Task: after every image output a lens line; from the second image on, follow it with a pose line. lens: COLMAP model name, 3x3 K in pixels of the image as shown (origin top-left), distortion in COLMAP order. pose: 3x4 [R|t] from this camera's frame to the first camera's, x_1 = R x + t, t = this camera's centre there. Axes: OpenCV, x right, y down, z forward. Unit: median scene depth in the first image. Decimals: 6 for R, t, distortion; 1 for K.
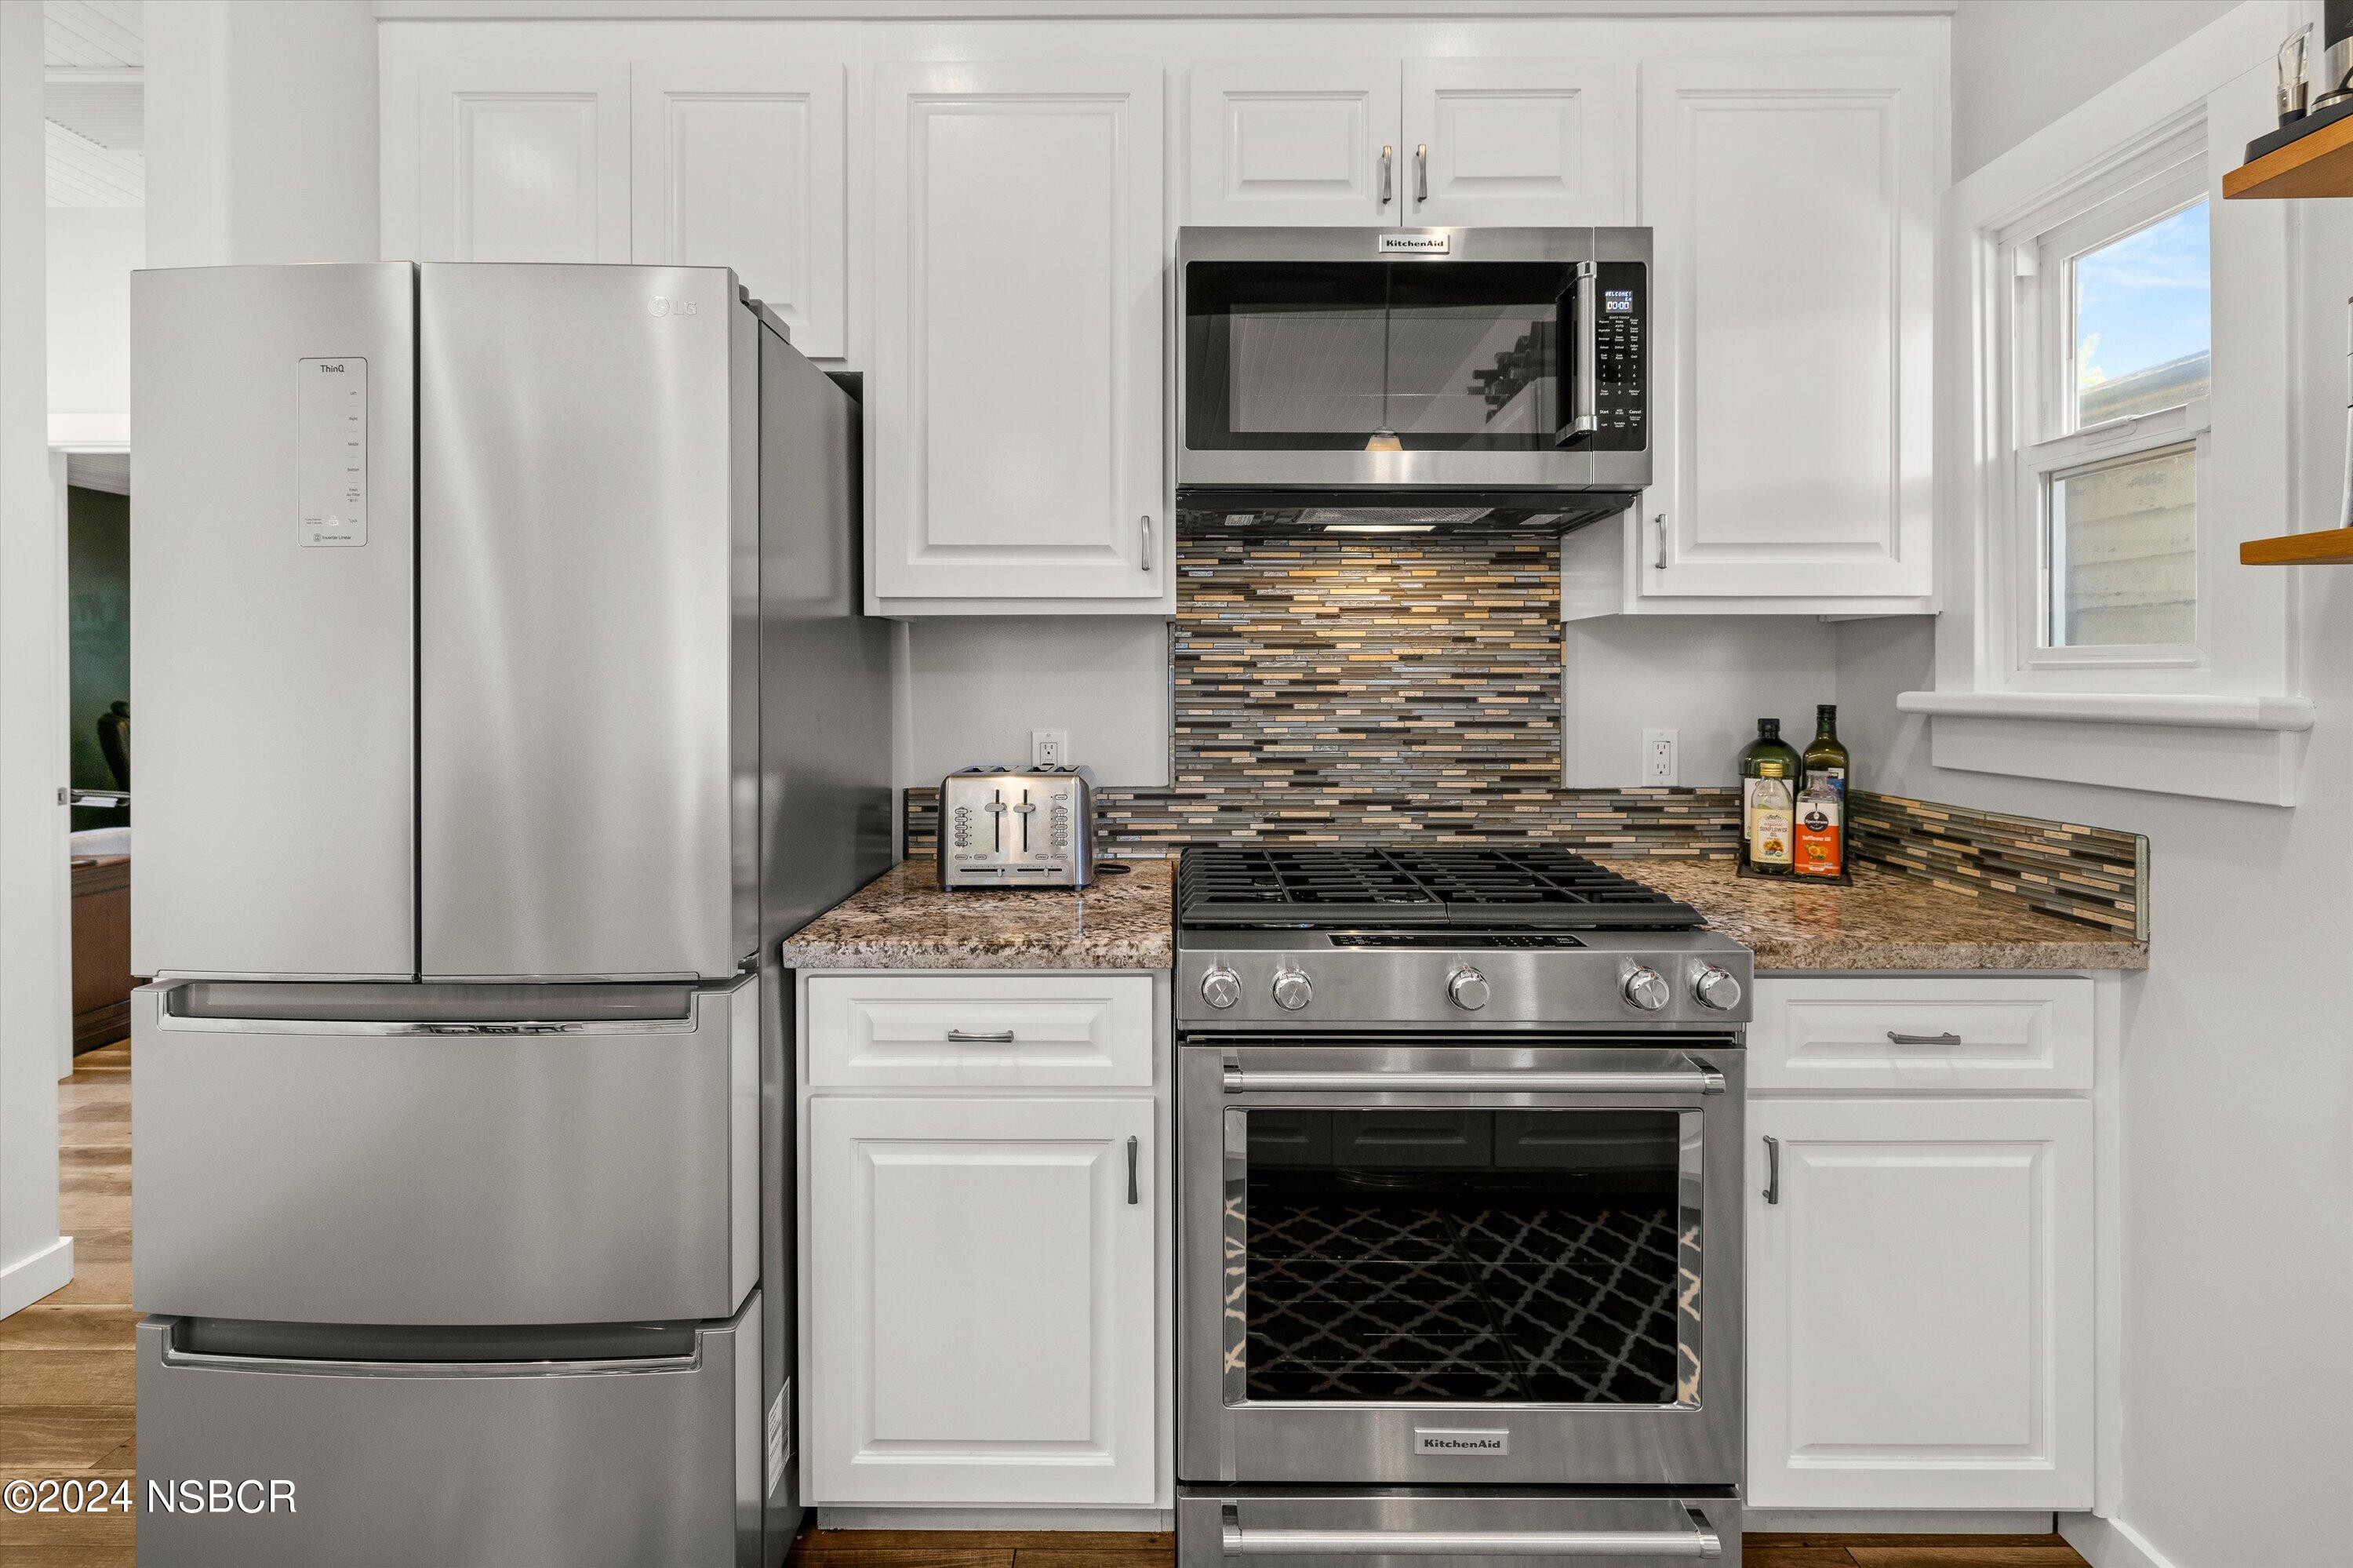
lens RADIAL K [[1036.1, 0, 1174.3], [0, 1036.1, 686.5], [0, 0, 1]] dist [-0.001619, 0.000647]
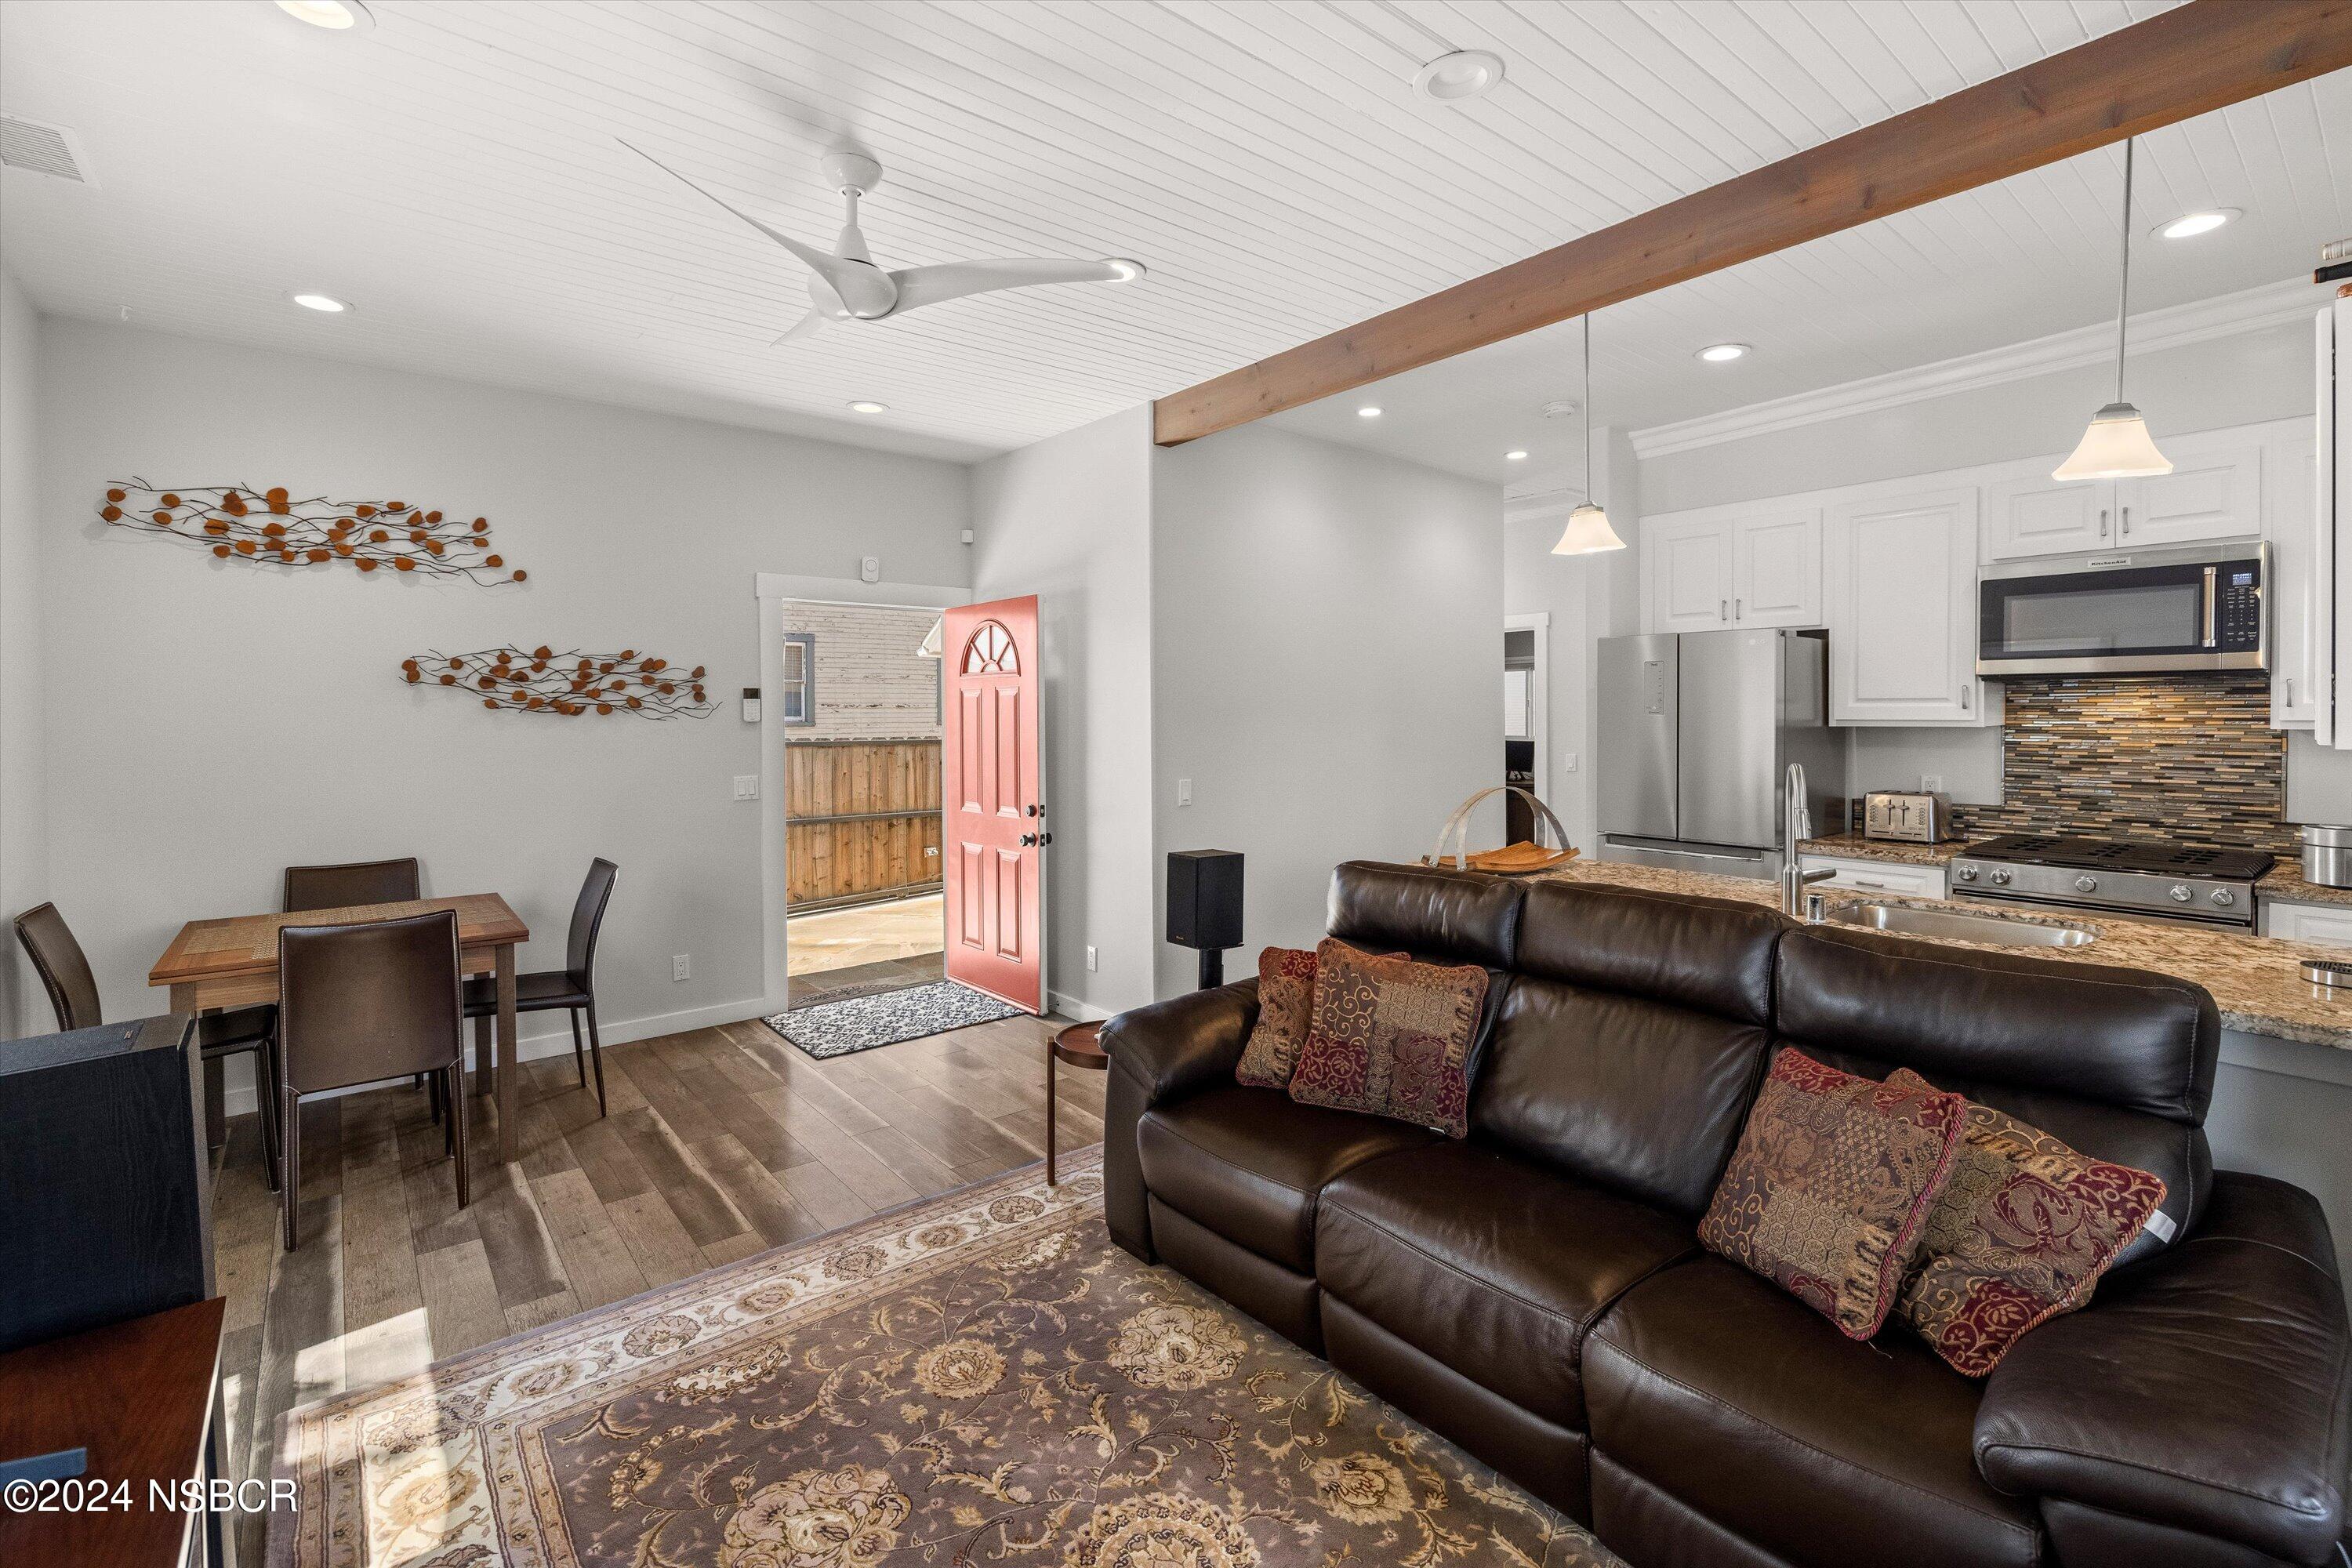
lens RADIAL K [[1035.6, 0, 1153.3], [0, 1035.6, 731.4], [0, 0, 1]] dist [-0.001619, 0.000647]
pose [[0.609865, 0.011301, -0.792425, 0.609509], [0.003615, 0.999848, 0.017041, -0.093550], [0.792497, -0.013257, 0.609732, -1.615331]]
